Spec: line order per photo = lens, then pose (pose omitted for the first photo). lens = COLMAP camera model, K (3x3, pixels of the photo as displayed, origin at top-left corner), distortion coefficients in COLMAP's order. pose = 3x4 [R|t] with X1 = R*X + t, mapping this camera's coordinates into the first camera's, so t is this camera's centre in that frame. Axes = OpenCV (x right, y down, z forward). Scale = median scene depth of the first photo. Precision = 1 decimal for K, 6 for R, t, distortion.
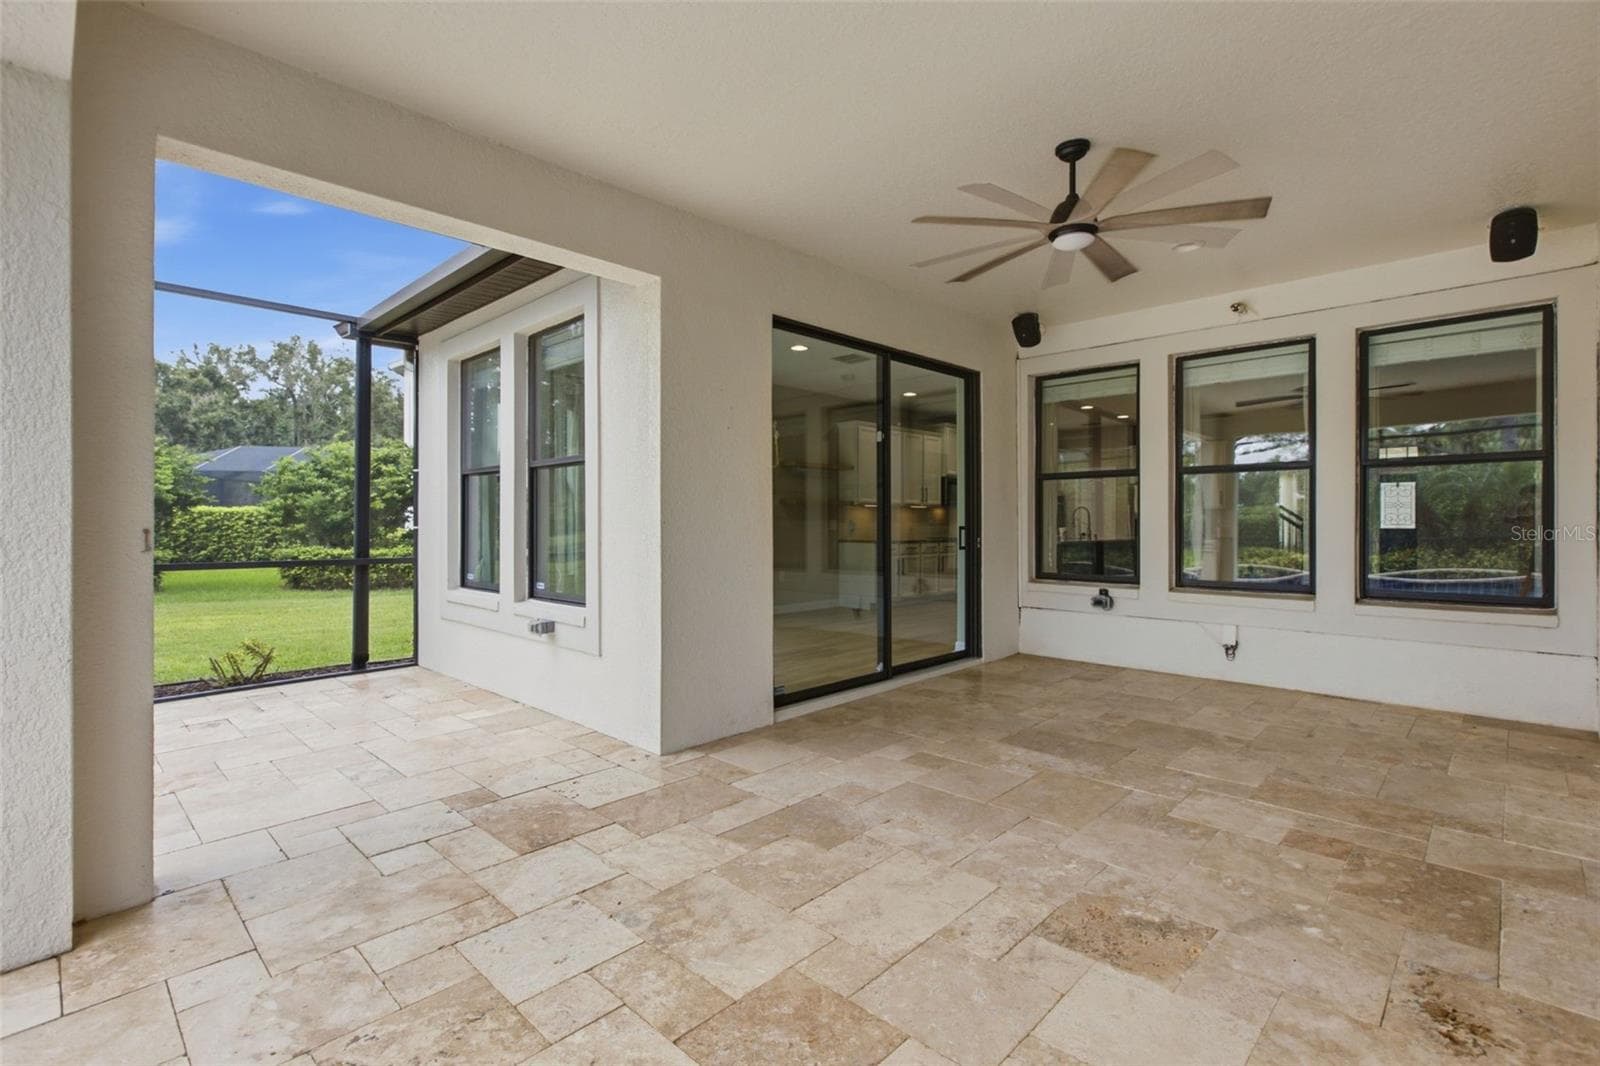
lens RADIAL K [[733.3, 0, 800.0], [0, 733.3, 533.0], [0, 0, 1]] dist [-0.000757, -0.000283]
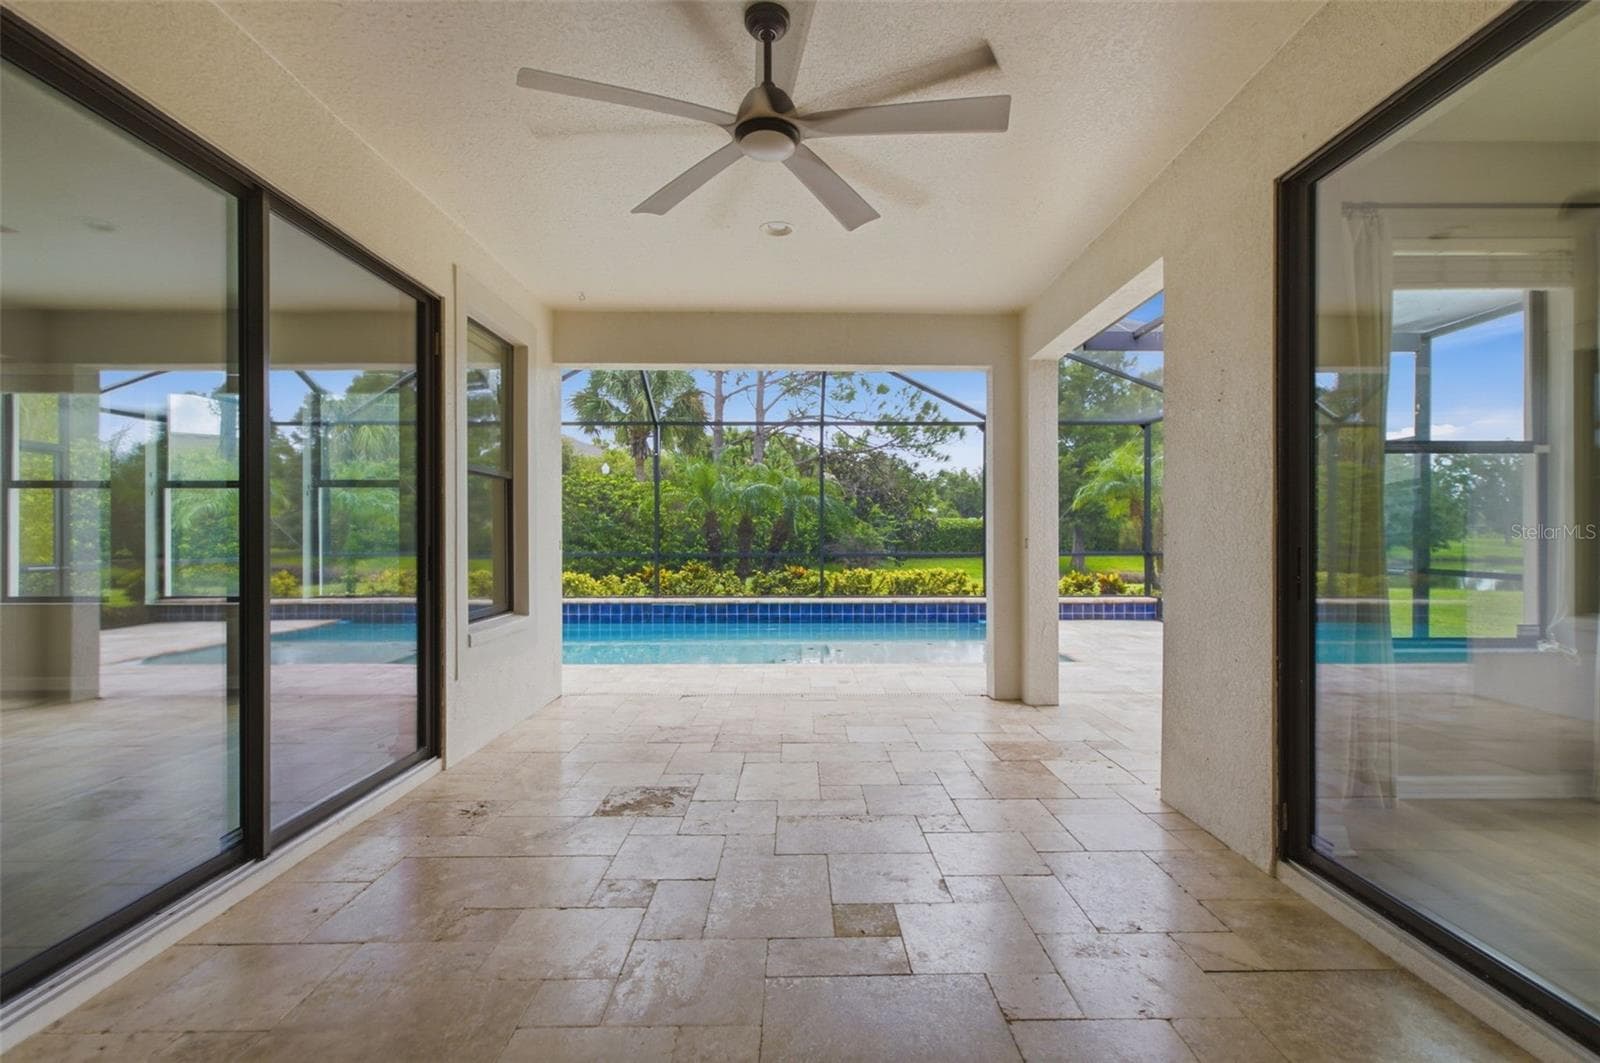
lens RADIAL K [[733.3, 0, 800.0], [0, 733.3, 531.5], [0, 0, 1]] dist [-0.000757, -0.000283]
pose [[-0.714300, -0.001183, -0.699839, 1.143228], [-0.003823, 0.999990, 0.002212, -0.027948], [0.699829, 0.004255, -0.714297, 2.053870]]
